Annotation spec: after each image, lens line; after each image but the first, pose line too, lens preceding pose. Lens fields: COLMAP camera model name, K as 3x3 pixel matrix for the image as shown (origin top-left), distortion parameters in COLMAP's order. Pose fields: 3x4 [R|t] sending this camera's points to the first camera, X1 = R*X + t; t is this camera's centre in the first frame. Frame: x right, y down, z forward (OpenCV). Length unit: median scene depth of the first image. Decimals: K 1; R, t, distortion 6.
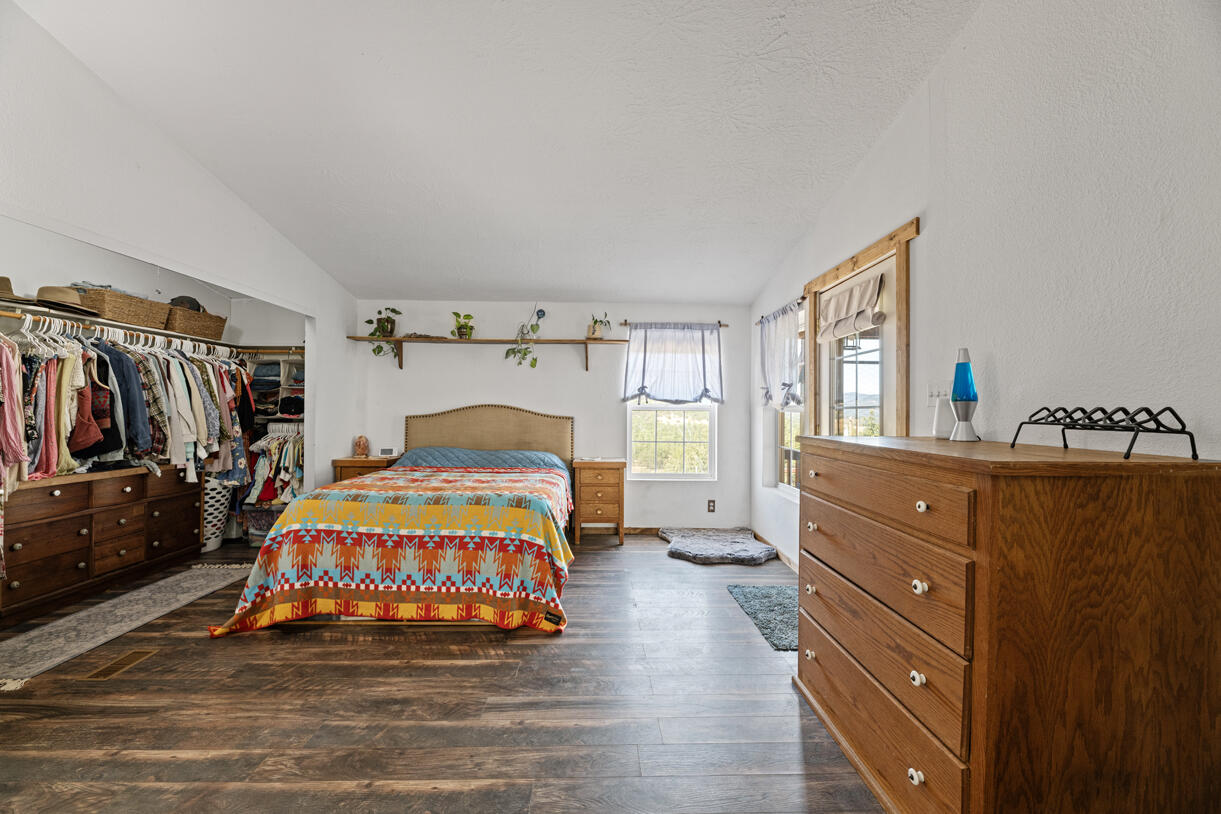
lens RADIAL K [[492.9, 0, 610.4], [0, 492.9, 409.3], [0, 0, 1]] dist [-0.000179, -0.003054]
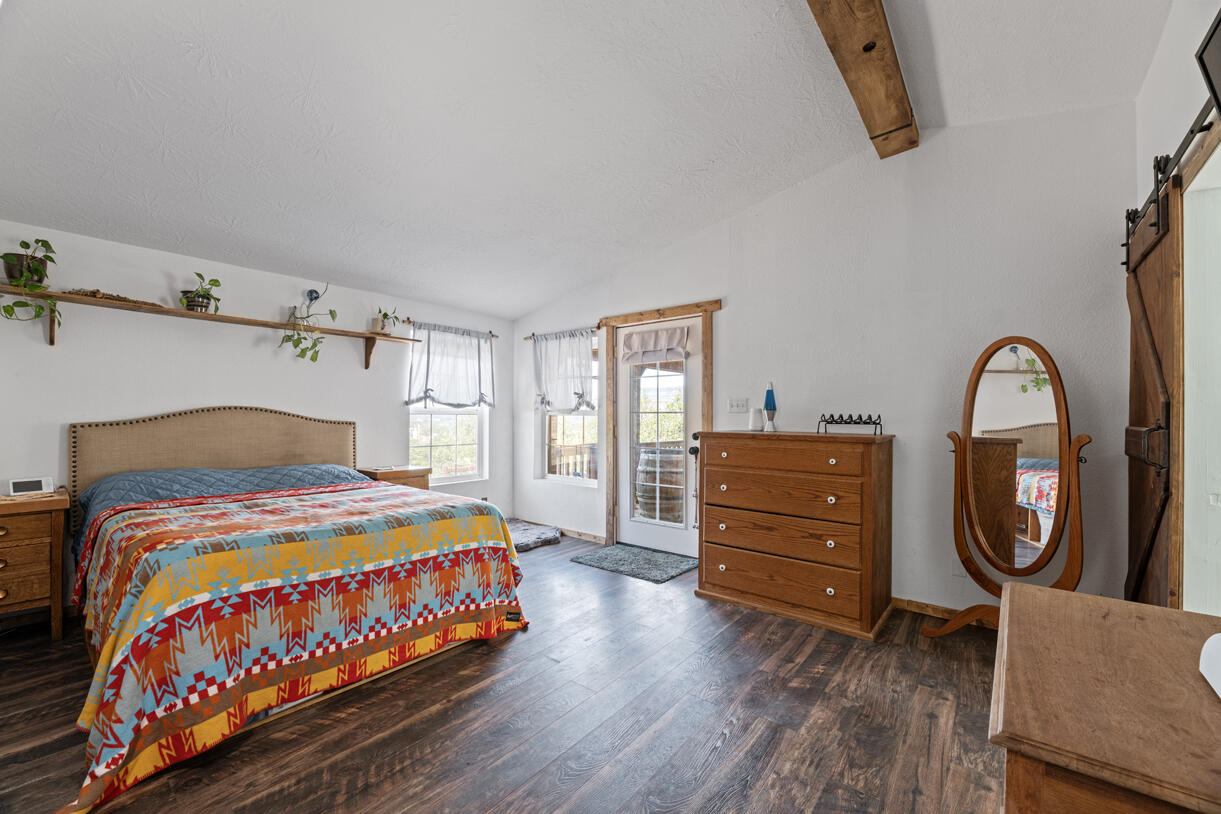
lens RADIAL K [[492.9, 0, 612.8], [0, 492.9, 411.9], [0, 0, 1]] dist [-0.000179, -0.003054]
pose [[0.643793, 0.002048, 0.765197, -0.742294], [-0.003439, 0.999994, 0.000217, -0.005969], [-0.765192, -0.002771, 0.643796, 0.168962]]
